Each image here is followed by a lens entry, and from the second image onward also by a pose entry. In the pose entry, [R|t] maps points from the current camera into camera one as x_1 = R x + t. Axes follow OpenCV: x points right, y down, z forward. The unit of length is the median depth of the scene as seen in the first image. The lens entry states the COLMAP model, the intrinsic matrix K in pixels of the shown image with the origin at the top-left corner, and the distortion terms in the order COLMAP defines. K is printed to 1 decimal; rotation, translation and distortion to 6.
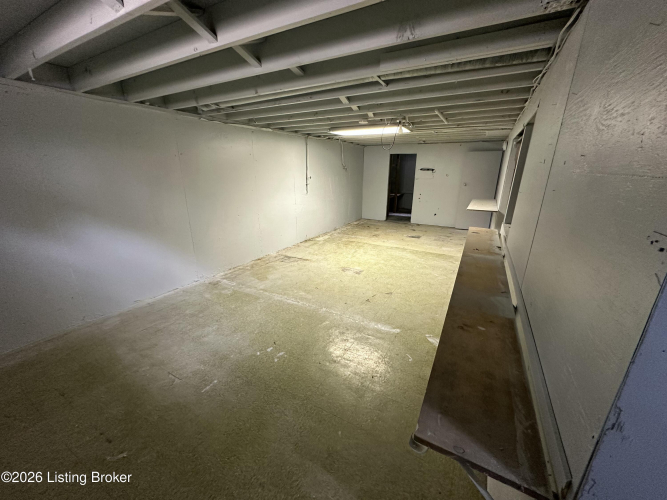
lens RADIAL K [[266.3, 0, 332.4], [0, 266.3, 250.9], [0, 0, 1]] dist [-0.002538, 0.000375]
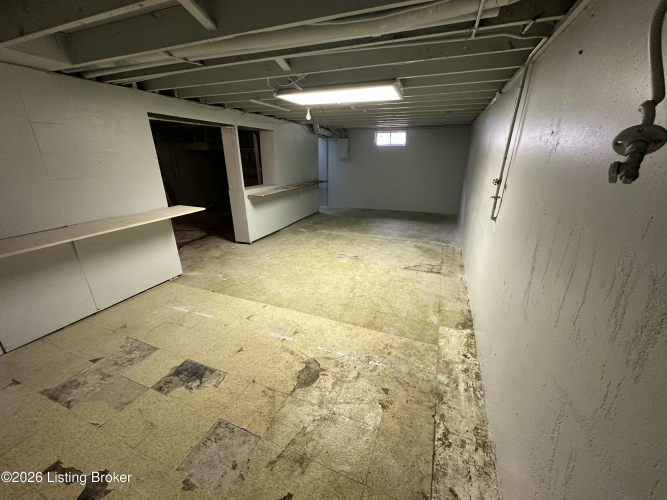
lens RADIAL K [[266.3, 0, 332.6], [0, 266.3, 252.0], [0, 0, 1]] dist [-0.002538, 0.000375]
pose [[-0.990973, 0.037556, -0.128694, 0.249634], [-0.049163, 0.791277, 0.609478, -0.529966], [0.124722, 0.610304, -0.782288, 1.693925]]
